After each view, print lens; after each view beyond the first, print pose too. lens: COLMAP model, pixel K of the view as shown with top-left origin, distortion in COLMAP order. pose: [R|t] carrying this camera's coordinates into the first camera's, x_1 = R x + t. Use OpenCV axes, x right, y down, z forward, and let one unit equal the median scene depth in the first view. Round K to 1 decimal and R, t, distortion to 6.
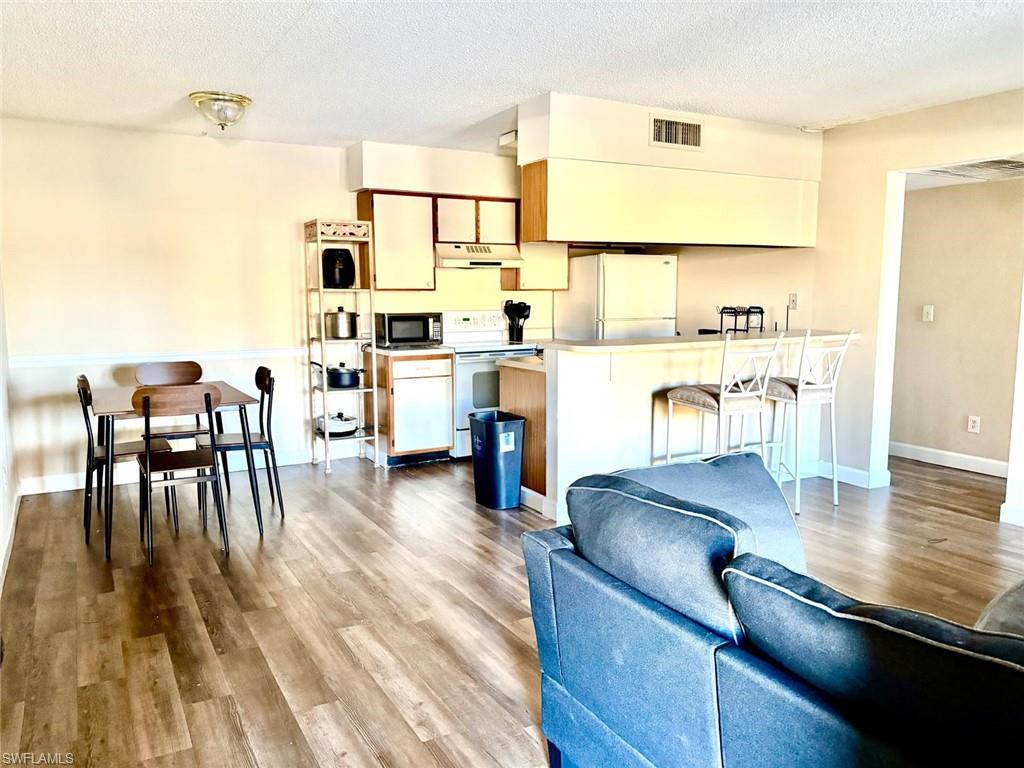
lens RADIAL K [[766.4, 0, 517.3], [0, 766.4, 387.4], [0, 0, 1]] dist [0.045447, -0.047053]
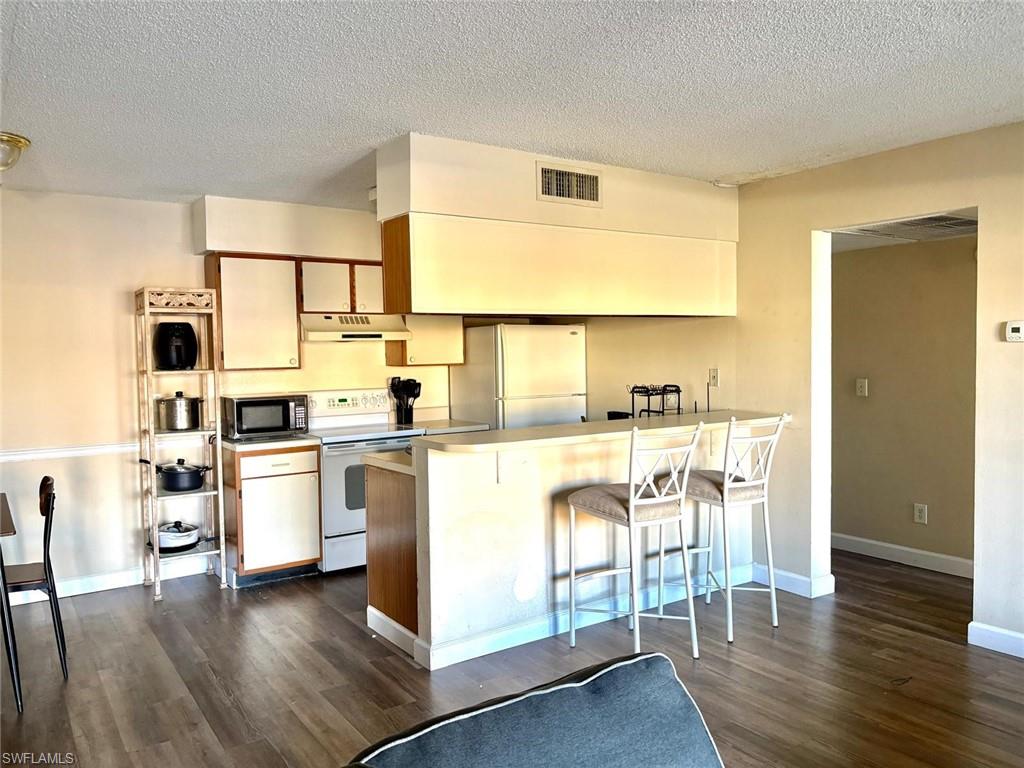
lens RADIAL K [[769.8, 0, 512.0], [0, 769.8, 384.0], [0, 0, 1]] dist [0.045046, -0.048779]
pose [[0.996470, -0.016775, 0.082256, 0.061537], [0.023751, 0.996133, -0.084582, -0.037252], [-0.080519, 0.086237, 0.993016, 0.159279]]
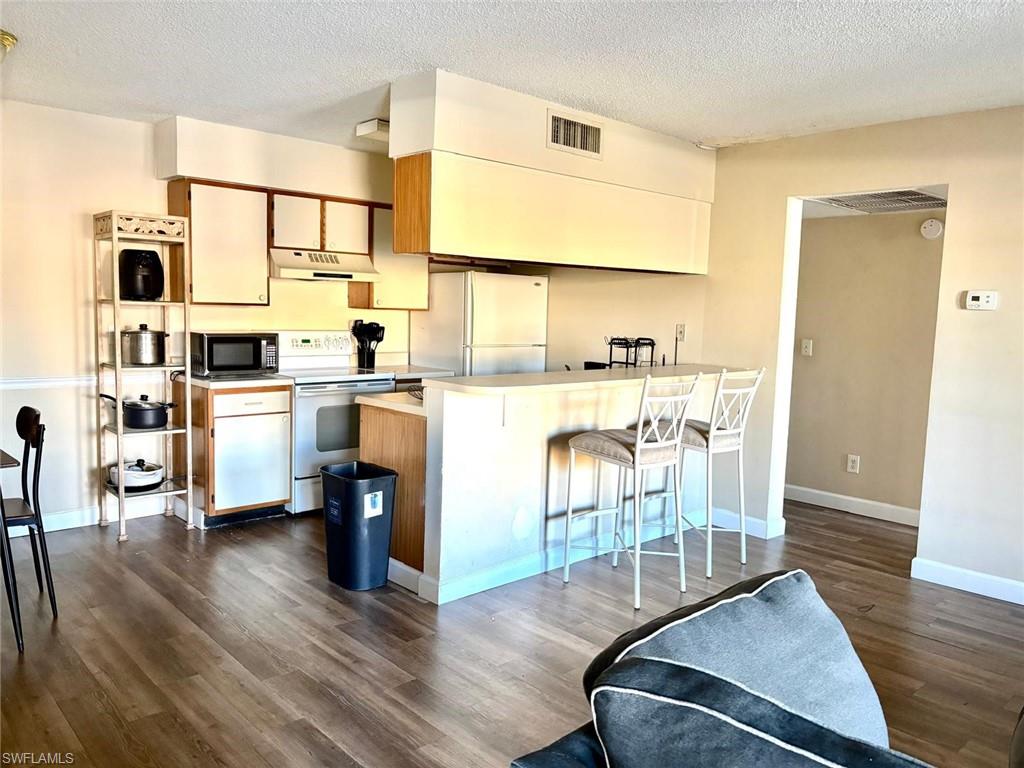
lens RADIAL K [[769.8, 0, 512.0], [0, 769.8, 384.0], [0, 0, 1]] dist [0.045046, -0.048779]
pose [[0.973765, 0.008995, 0.227378, -0.047908], [-0.003830, 0.999725, -0.023146, -0.029707], [-0.227524, 0.021667, 0.973531, 0.163109]]
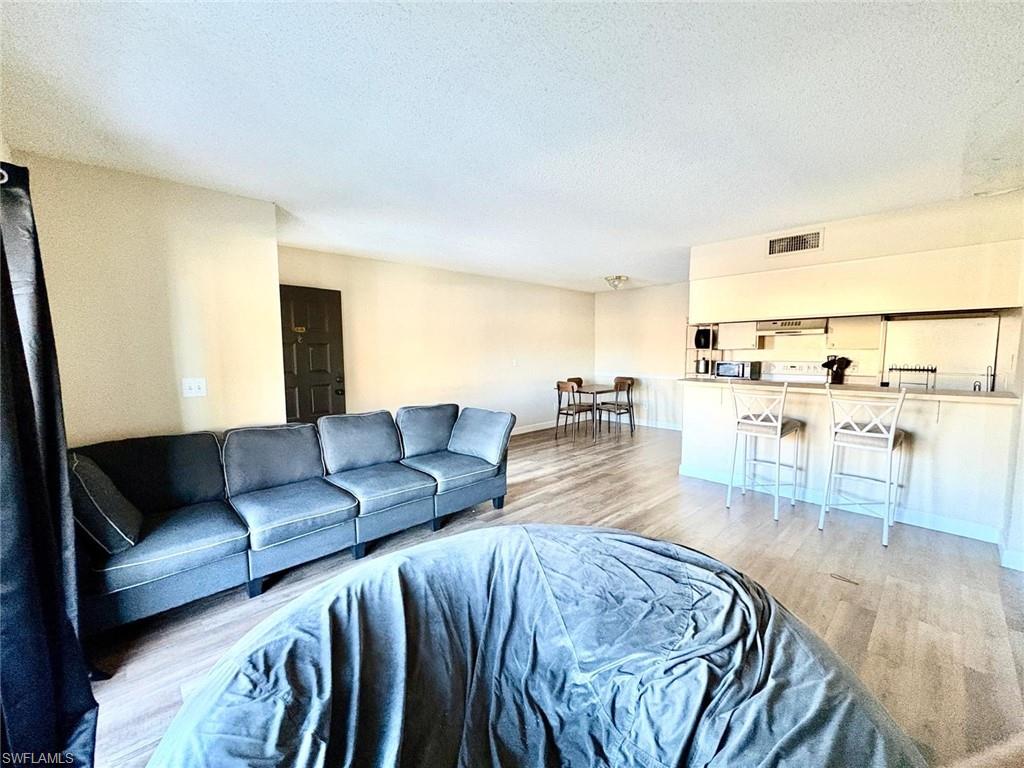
lens RADIAL K [[408.9, 0, 512.0], [0, 408.9, 384.0], [0, 0, 1]] dist [0.001276, -0.000101]
pose [[0.239059, 0.084577, -0.967315, 0.744546], [-0.114408, 0.991714, 0.058436, -0.044718], [0.964242, 0.096698, 0.246754, 0.280440]]
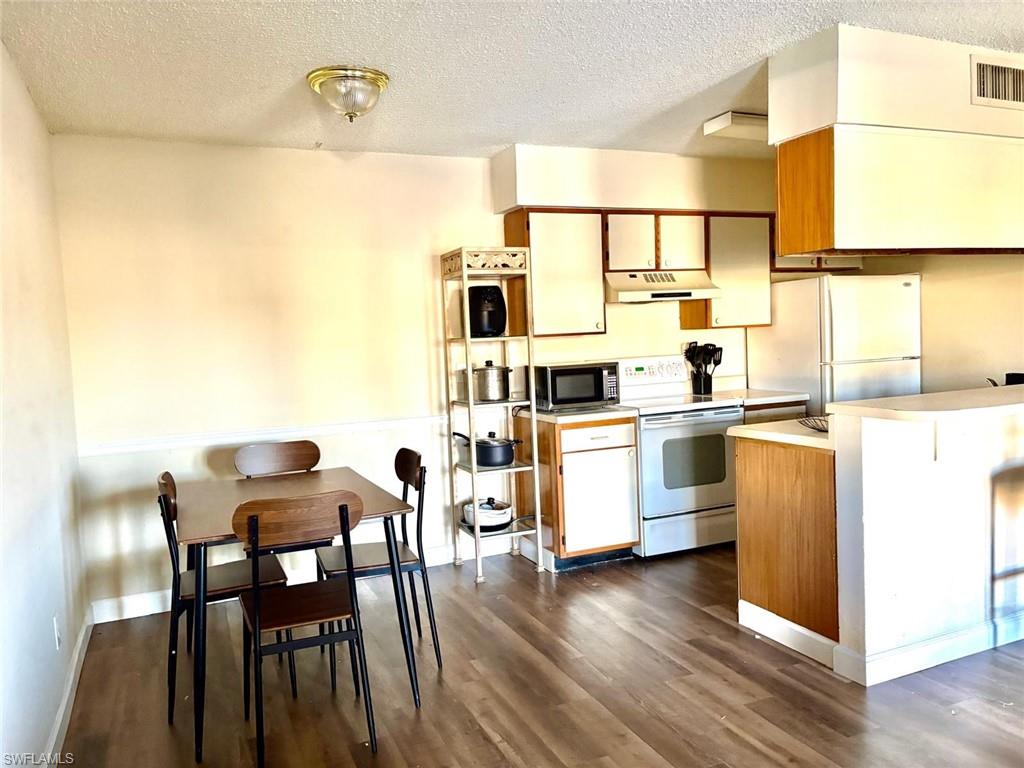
lens RADIAL K [[773.6, 0, 514.5], [0, 773.6, 388.0], [0, 0, 1]] dist [0.057312, -0.062388]
pose [[0.993423, -0.032387, -0.109825, -0.130837], [0.026249, 0.998036, -0.056880, -0.035154], [0.111451, 0.053623, 0.992322, 0.256930]]
